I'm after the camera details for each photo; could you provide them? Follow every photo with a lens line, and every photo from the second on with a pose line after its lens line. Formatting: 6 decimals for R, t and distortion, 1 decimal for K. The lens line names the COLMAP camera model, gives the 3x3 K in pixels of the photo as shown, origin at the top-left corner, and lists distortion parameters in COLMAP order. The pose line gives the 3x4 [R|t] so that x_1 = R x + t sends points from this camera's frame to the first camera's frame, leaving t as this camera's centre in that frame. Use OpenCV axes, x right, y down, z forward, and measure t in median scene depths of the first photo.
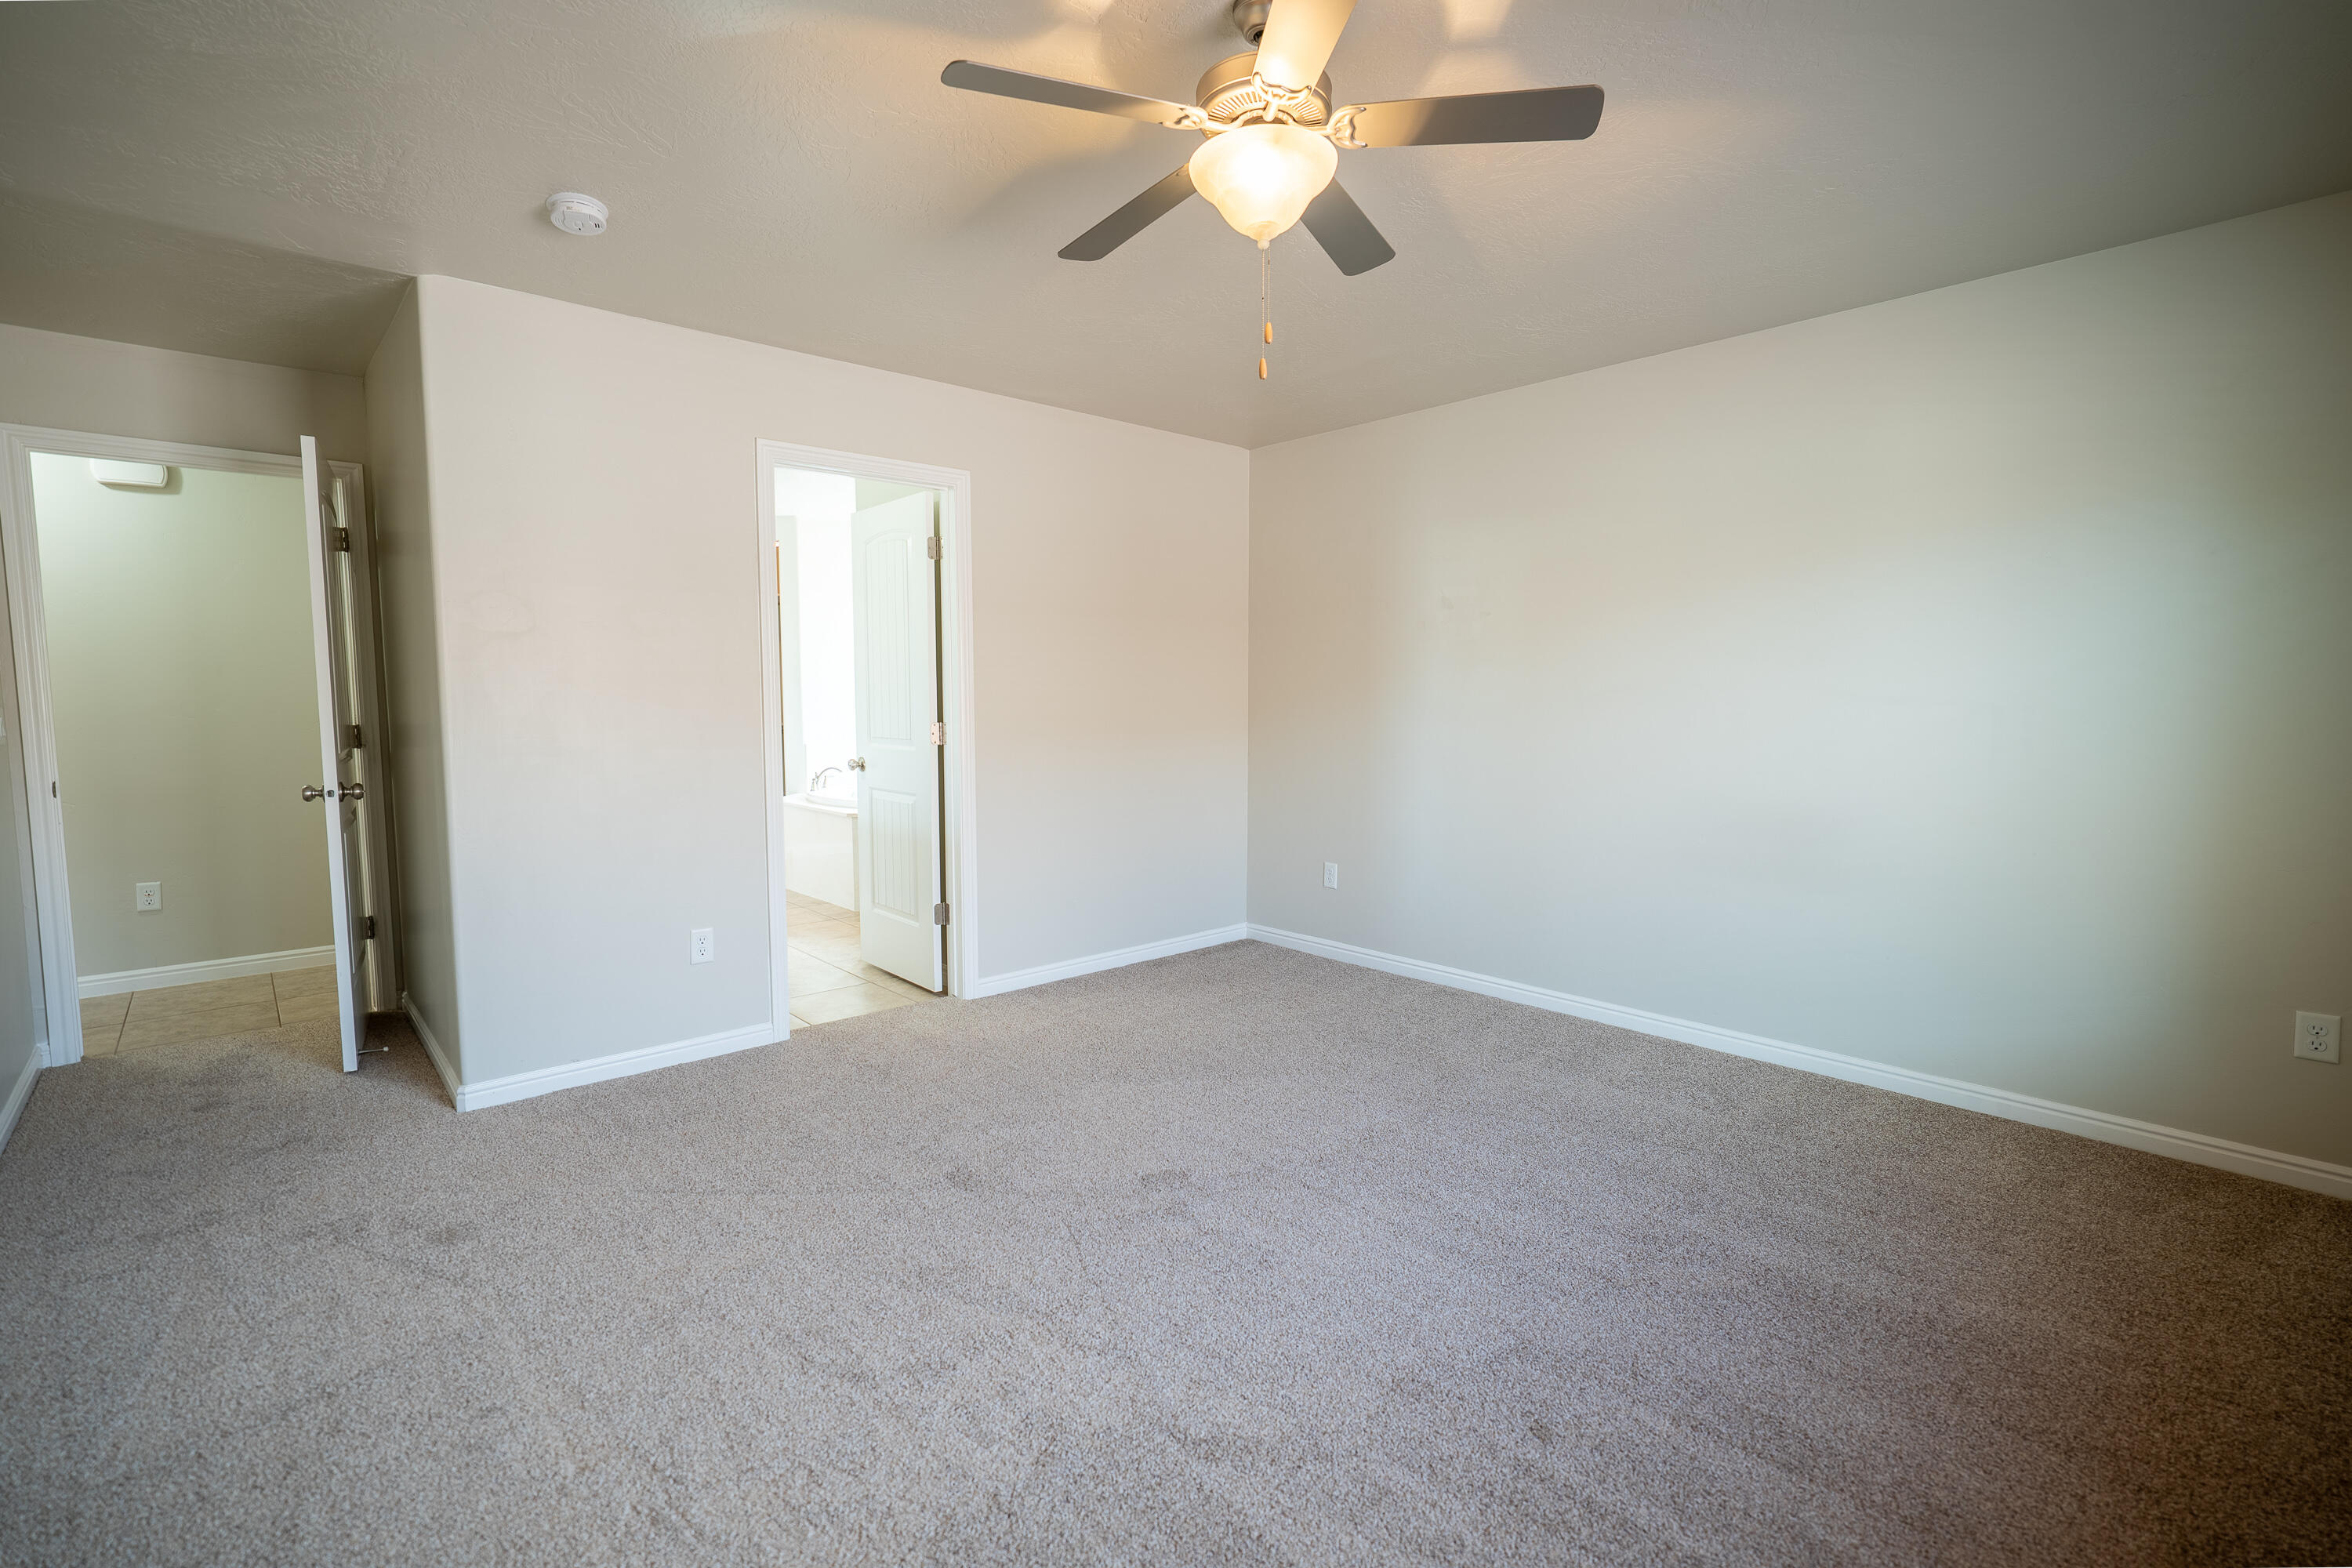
lens RADIAL K [[1024.1, 0, 1165.2], [0, 1024.1, 770.7], [0, 0, 1]] dist [-0.002090, -0.000029]
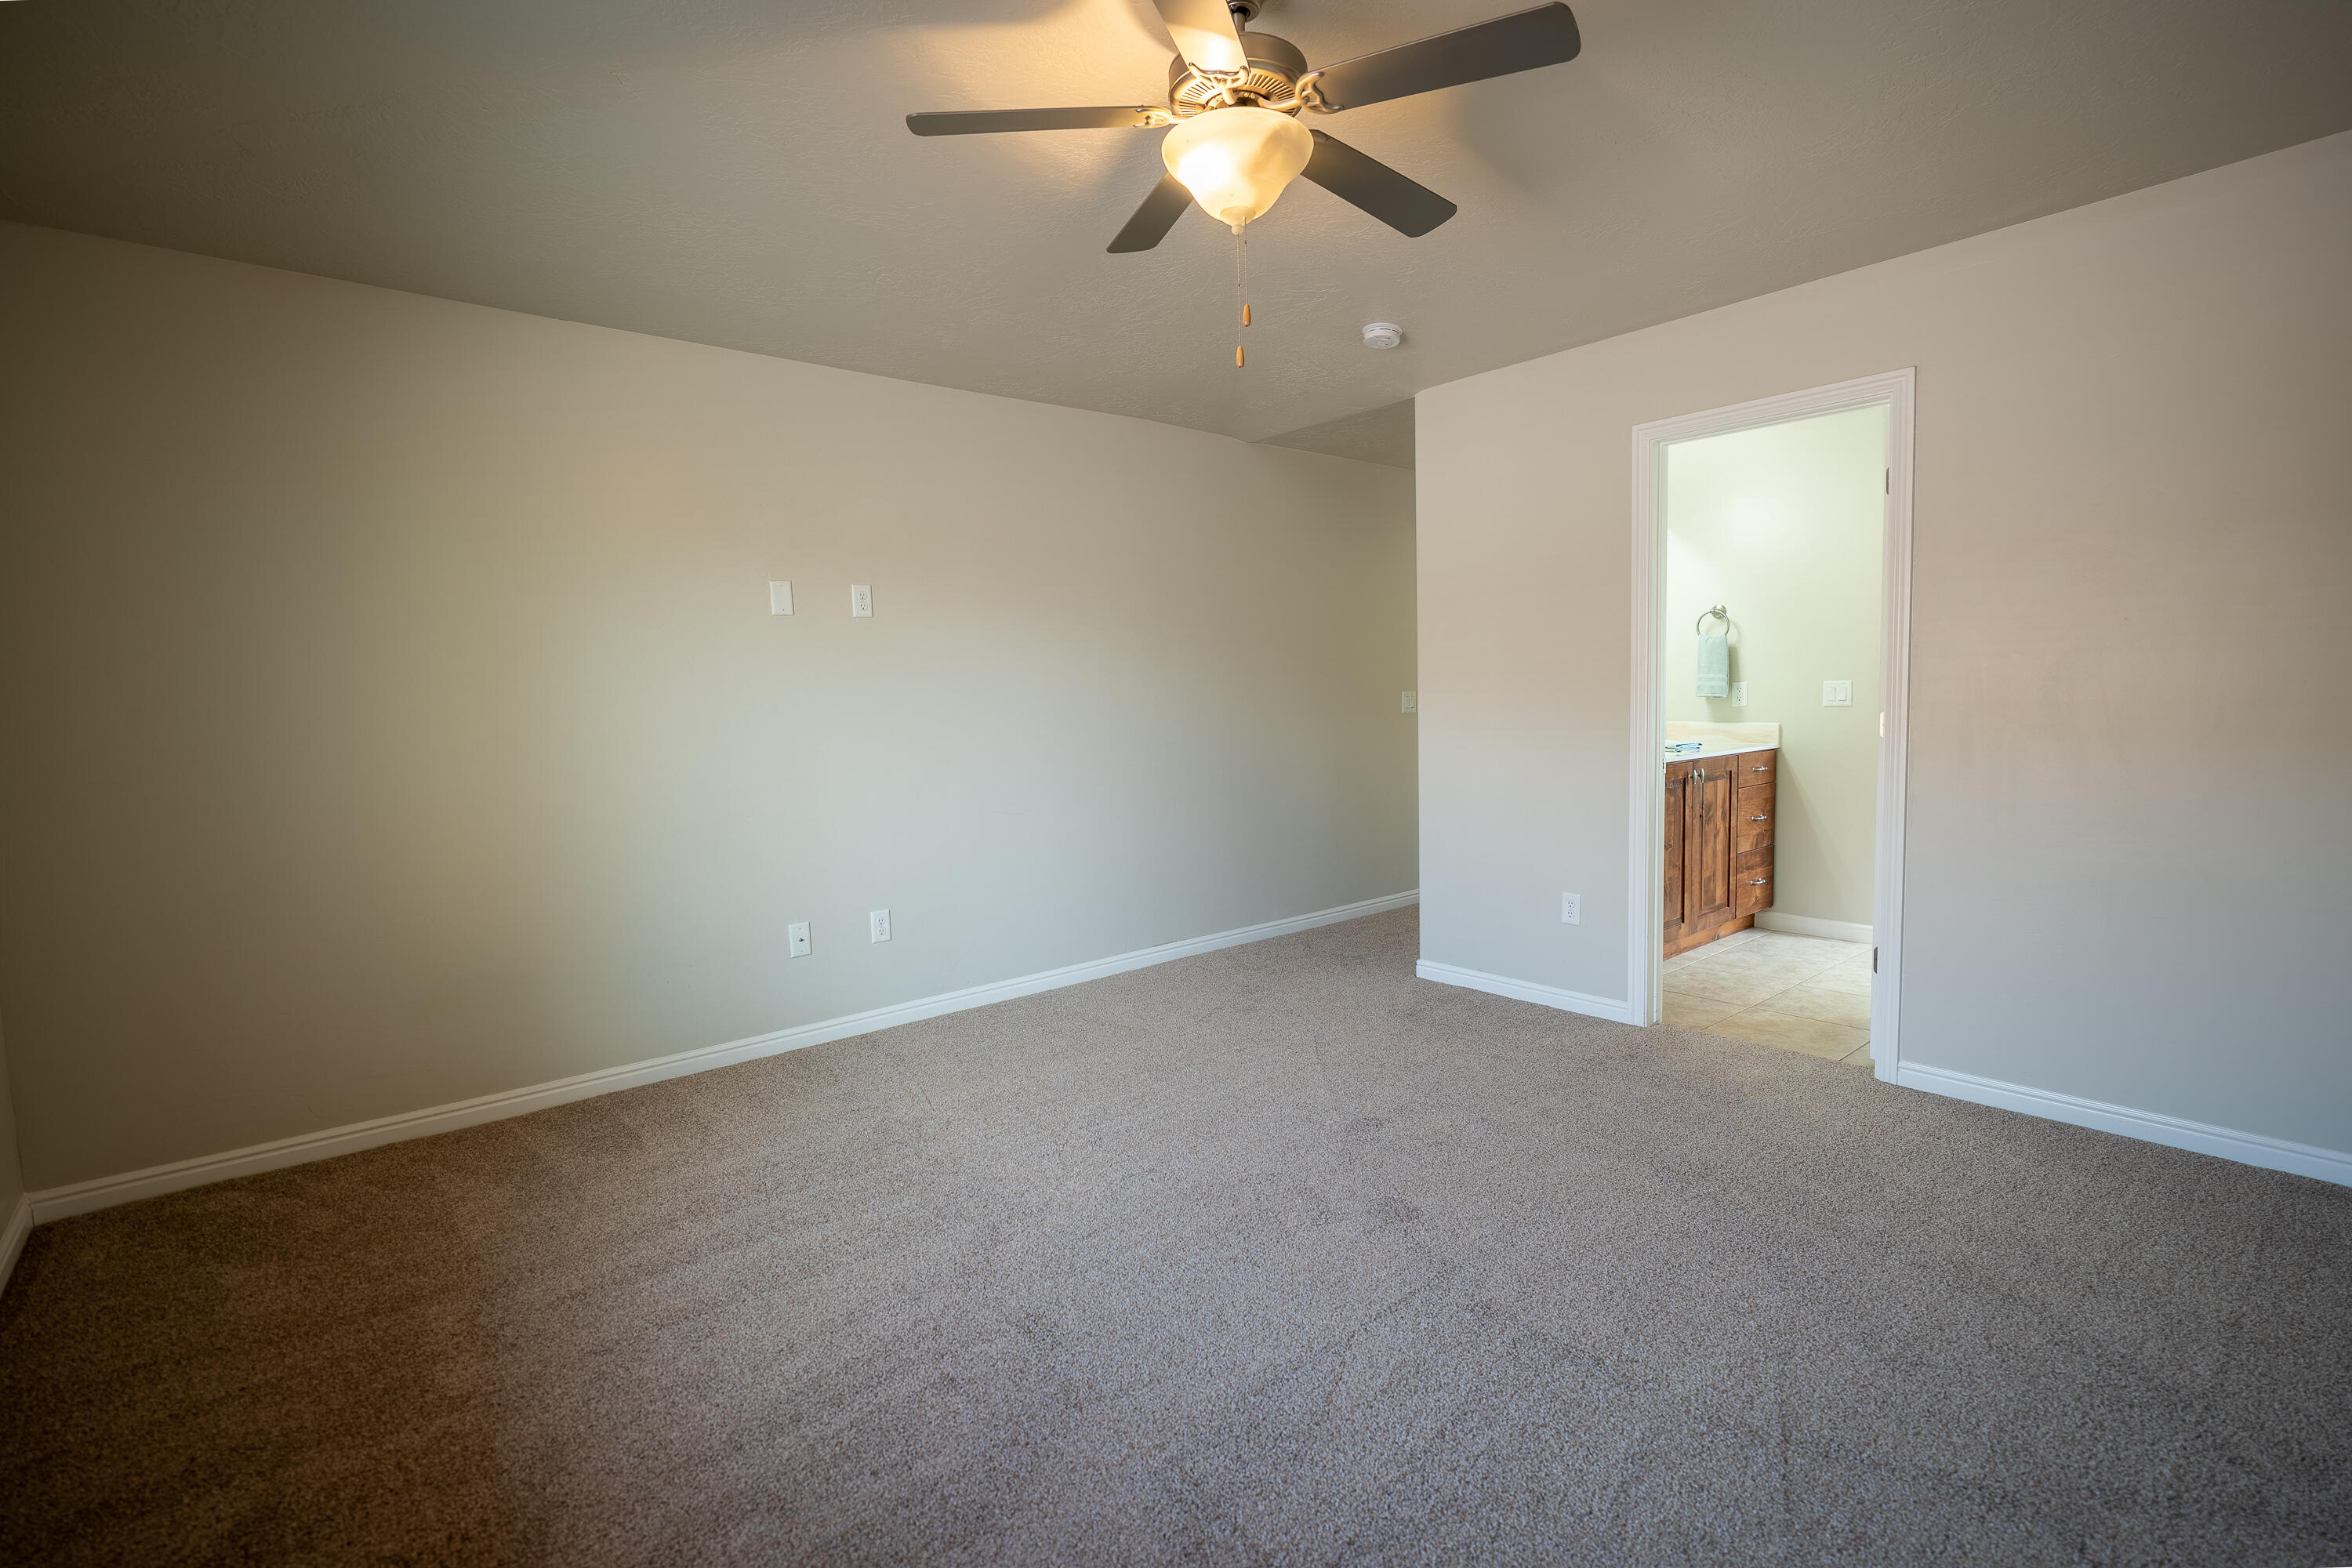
lens RADIAL K [[1035.6, 0, 1168.8], [0, 1035.6, 778.5], [0, 0, 1]] dist [-0.005627, 0.000328]
pose [[0.022966, 0.088441, -0.995817, 0.706255], [-0.053872, 0.994742, 0.087103, -0.046759], [0.998284, 0.051646, 0.027610, 0.591880]]
